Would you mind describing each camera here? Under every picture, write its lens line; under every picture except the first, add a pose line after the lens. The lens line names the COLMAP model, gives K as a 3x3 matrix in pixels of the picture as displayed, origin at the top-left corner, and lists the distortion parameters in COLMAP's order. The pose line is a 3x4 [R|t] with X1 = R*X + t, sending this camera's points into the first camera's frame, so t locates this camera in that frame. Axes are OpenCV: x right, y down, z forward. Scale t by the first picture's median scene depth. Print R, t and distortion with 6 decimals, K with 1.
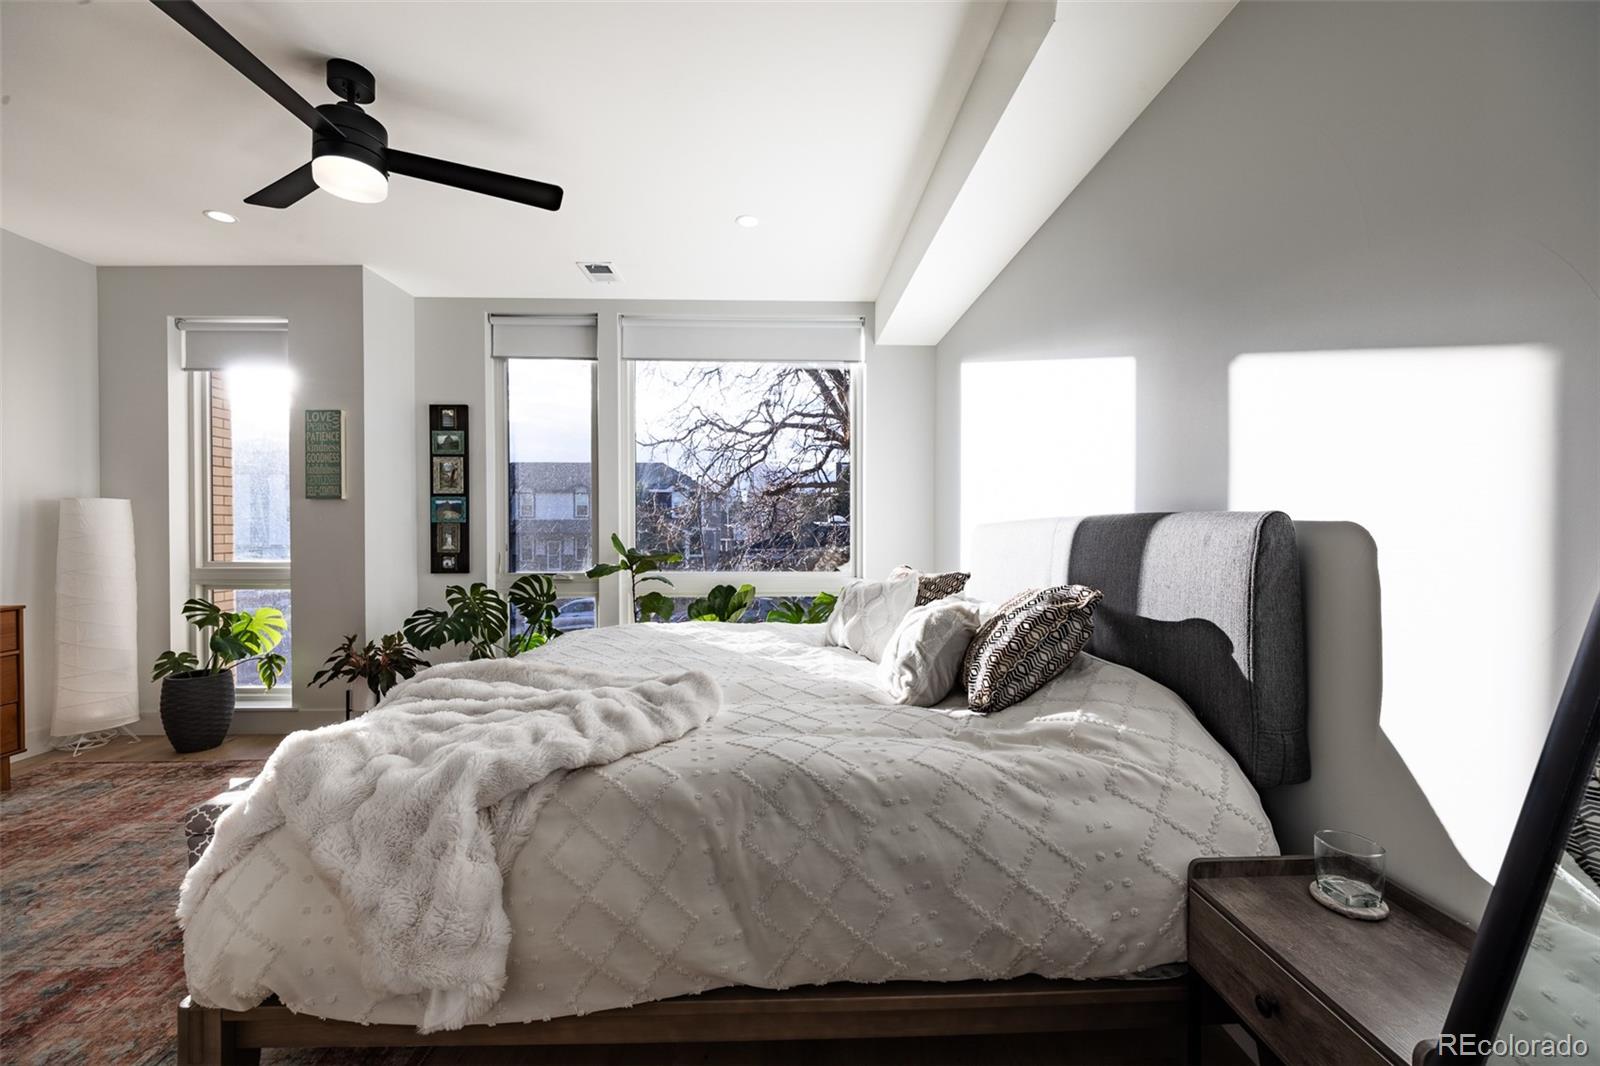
lens RADIAL K [[632.0, 0, 791.5], [0, 632.0, 534.5], [0, 0, 1]] dist [-0.001623, 0.000766]
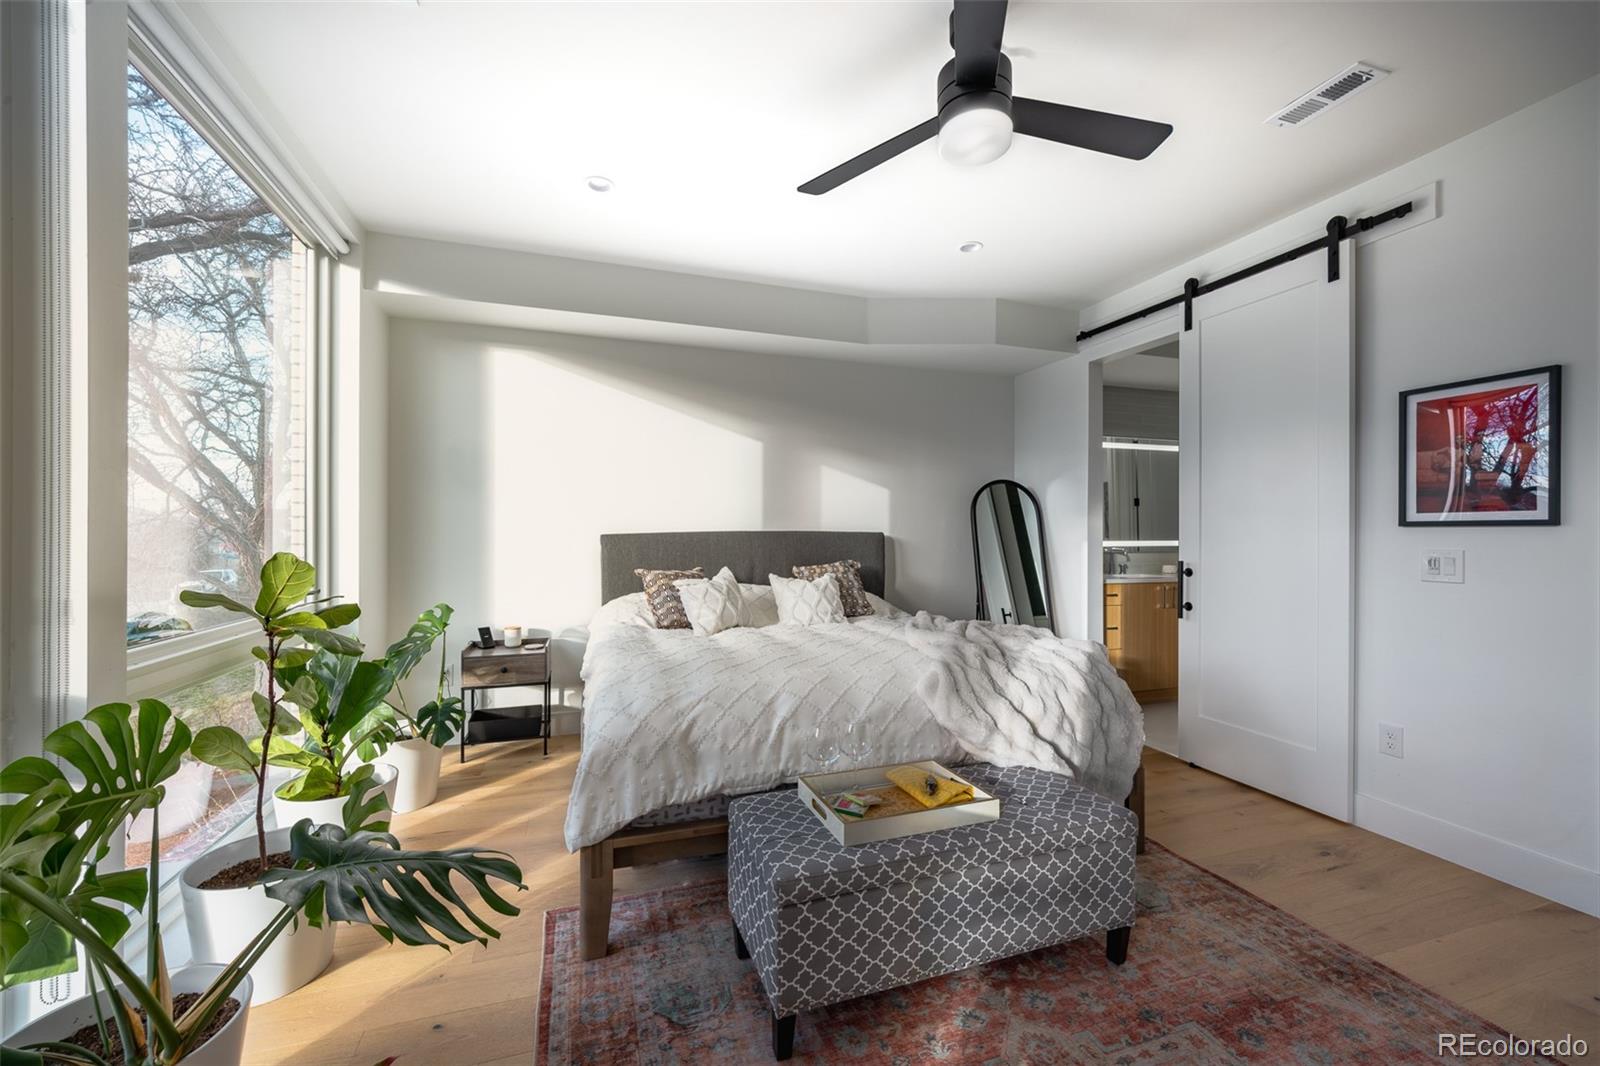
lens RADIAL K [[632.0, 0, 791.5], [0, 632.0, 534.5], [0, 0, 1]] dist [-0.001623, 0.000766]
pose [[-0.286326, 0.003903, 0.958124, -0.831650], [0.009511, 0.999954, -0.001231, -0.009142], [-0.958085, 0.008760, -0.286349, 0.861249]]
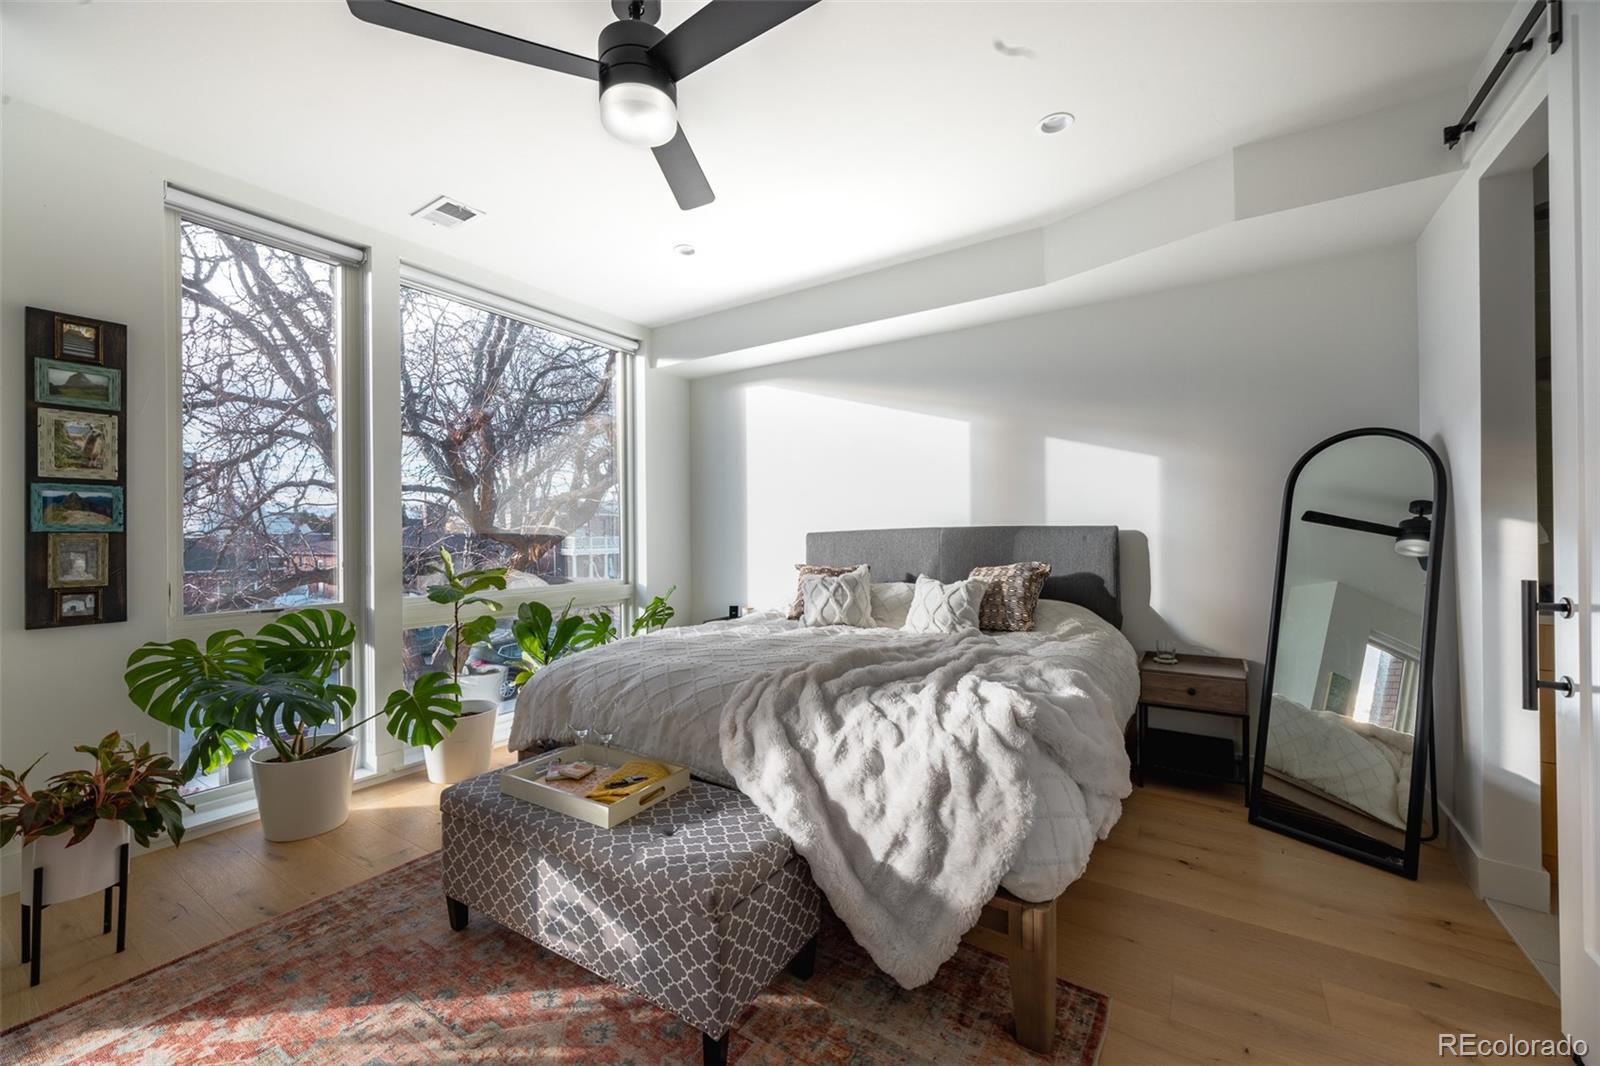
lens RADIAL K [[632.0, 0, 791.5], [0, 632.0, 534.5], [0, 0, 1]] dist [-0.001623, 0.000766]
pose [[0.577047, -0.004789, 0.816697, -0.720083], [0.016991, 0.999837, -0.006142, -0.003450], [-0.816534, 0.017421, 0.577034, 0.210186]]
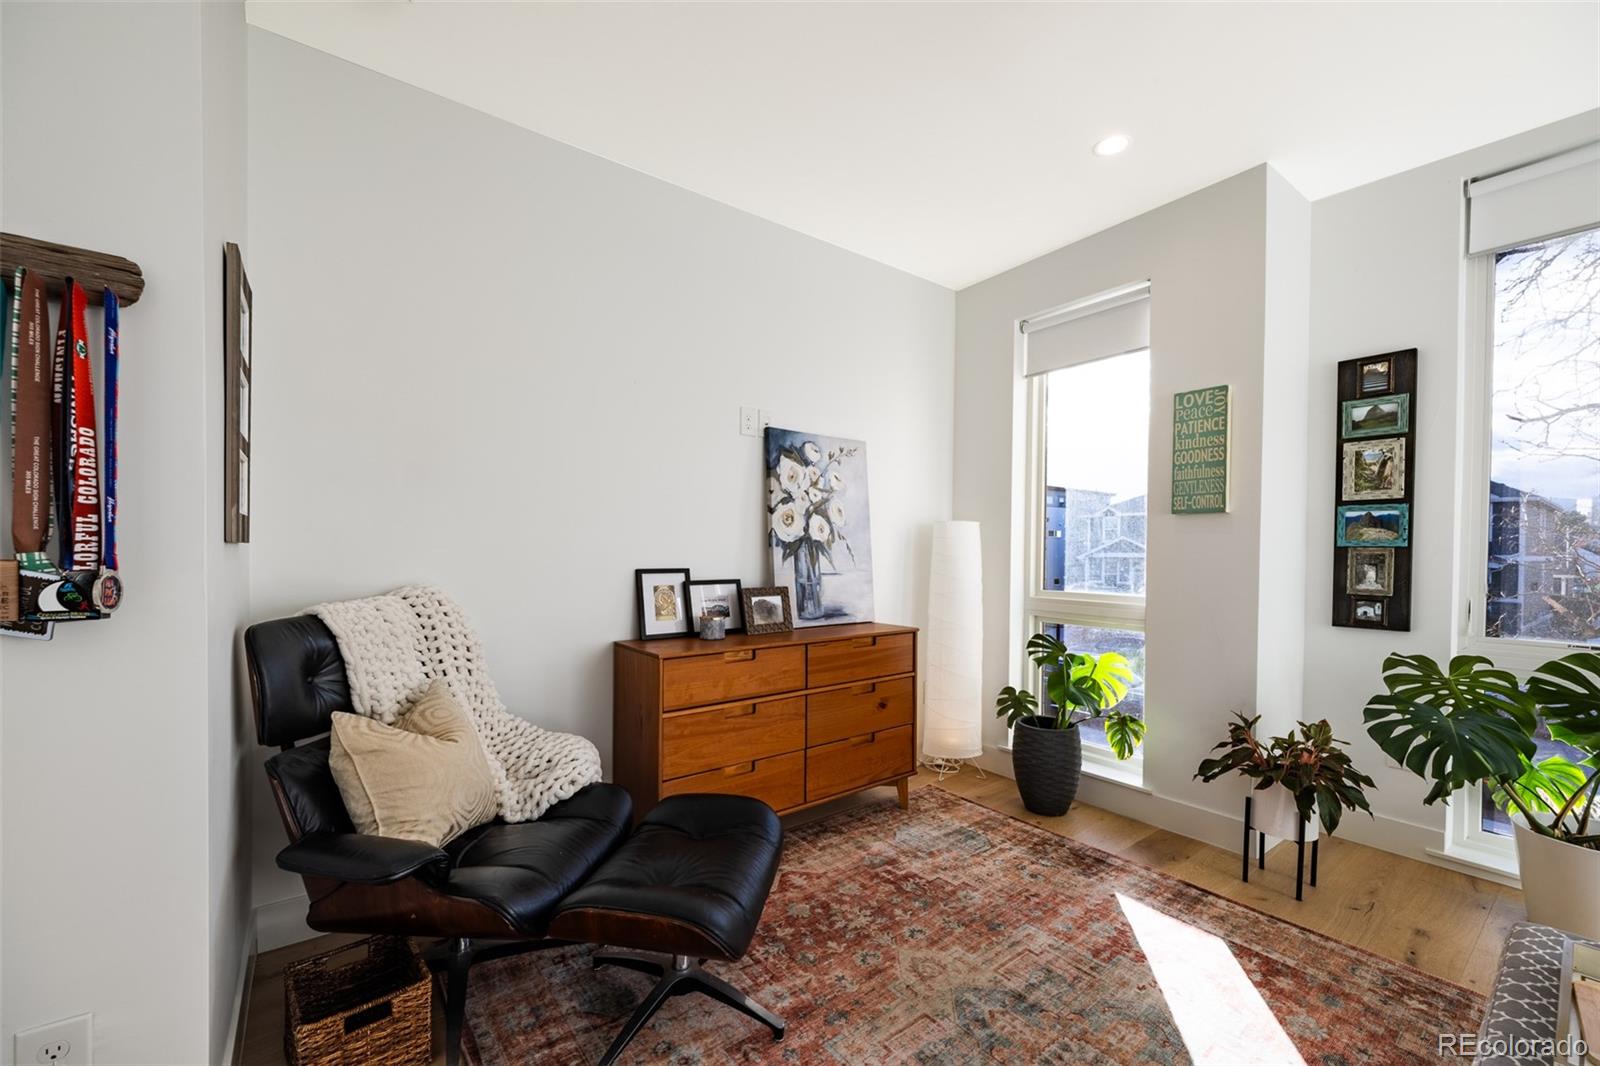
lens RADIAL K [[652.0, 0, 797.9], [0, 652.0, 559.1], [0, 0, 1]] dist [0.000081, 0.000245]
pose [[0.584910, 0.017394, -0.810912, -0.401948], [-0.018706, 0.999793, 0.007953, -0.001611], [0.810882, 0.010517, 0.585115, 0.196545]]
